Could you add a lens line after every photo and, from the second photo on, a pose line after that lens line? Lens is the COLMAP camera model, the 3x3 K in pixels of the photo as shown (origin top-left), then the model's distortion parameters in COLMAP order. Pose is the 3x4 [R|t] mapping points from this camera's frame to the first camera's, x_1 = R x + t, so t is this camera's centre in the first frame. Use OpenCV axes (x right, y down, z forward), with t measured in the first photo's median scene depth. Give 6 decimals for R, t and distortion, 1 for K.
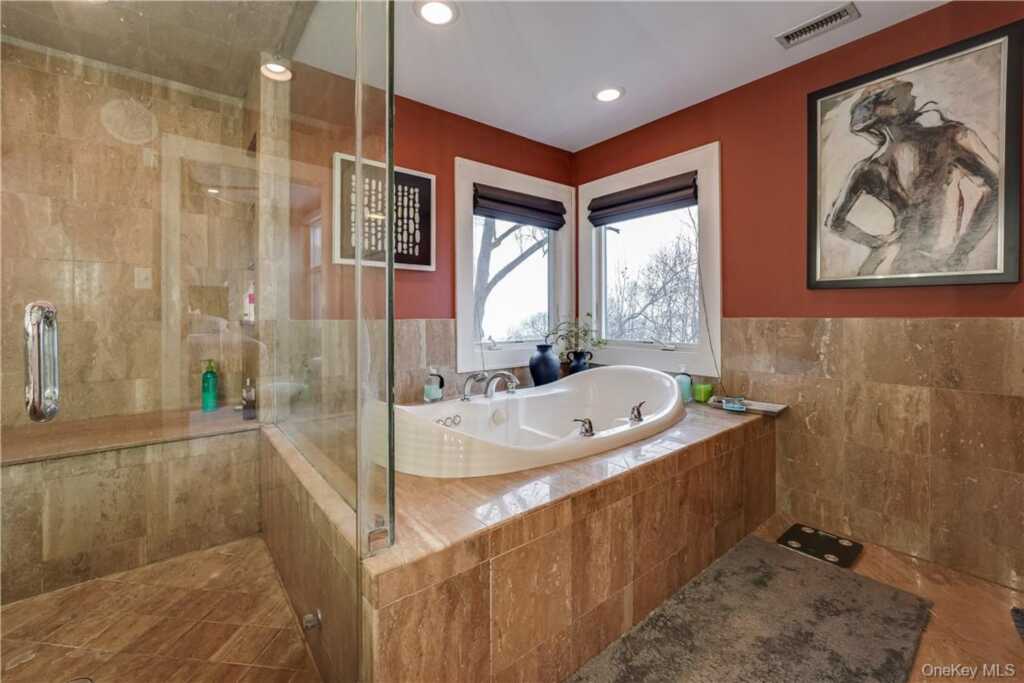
lens RADIAL K [[425.0, 0, 505.9], [0, 425.0, 308.4], [0, 0, 1]] dist [-0.003020, 0.000131]
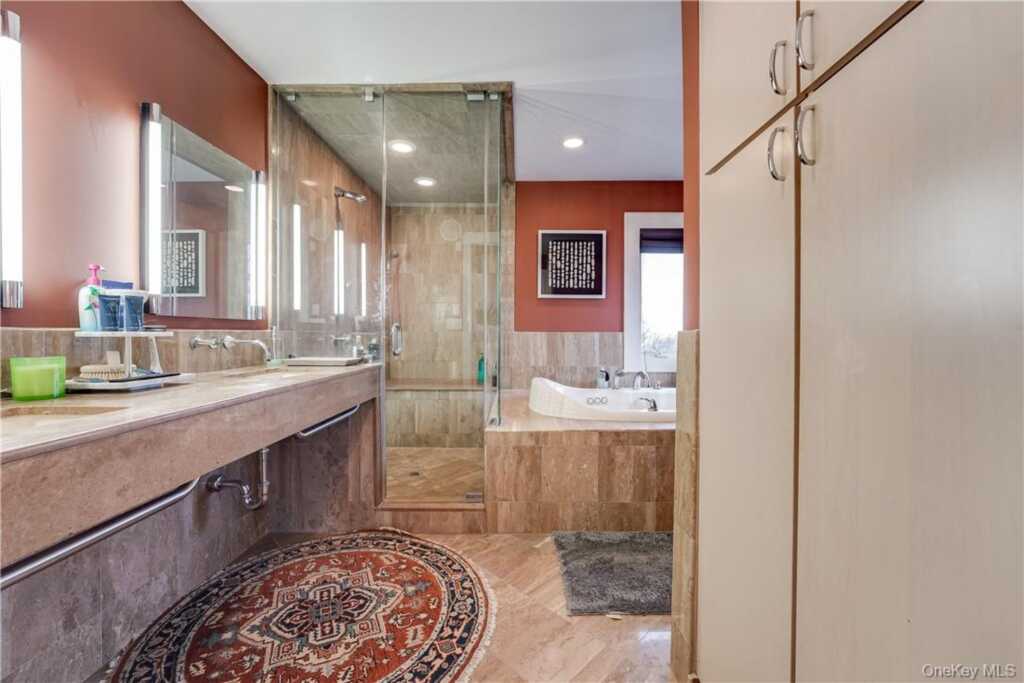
lens RADIAL K [[438.2, 0, 509.8], [0, 438.2, 321.5], [0, 0, 1]] dist [0.001423, 0.000155]
pose [[0.769614, -0.007422, -0.638467, 0.610598], [0.001993, 0.999955, -0.009221, 0.001522], [0.638507, 0.005824, 0.769594, -0.379747]]
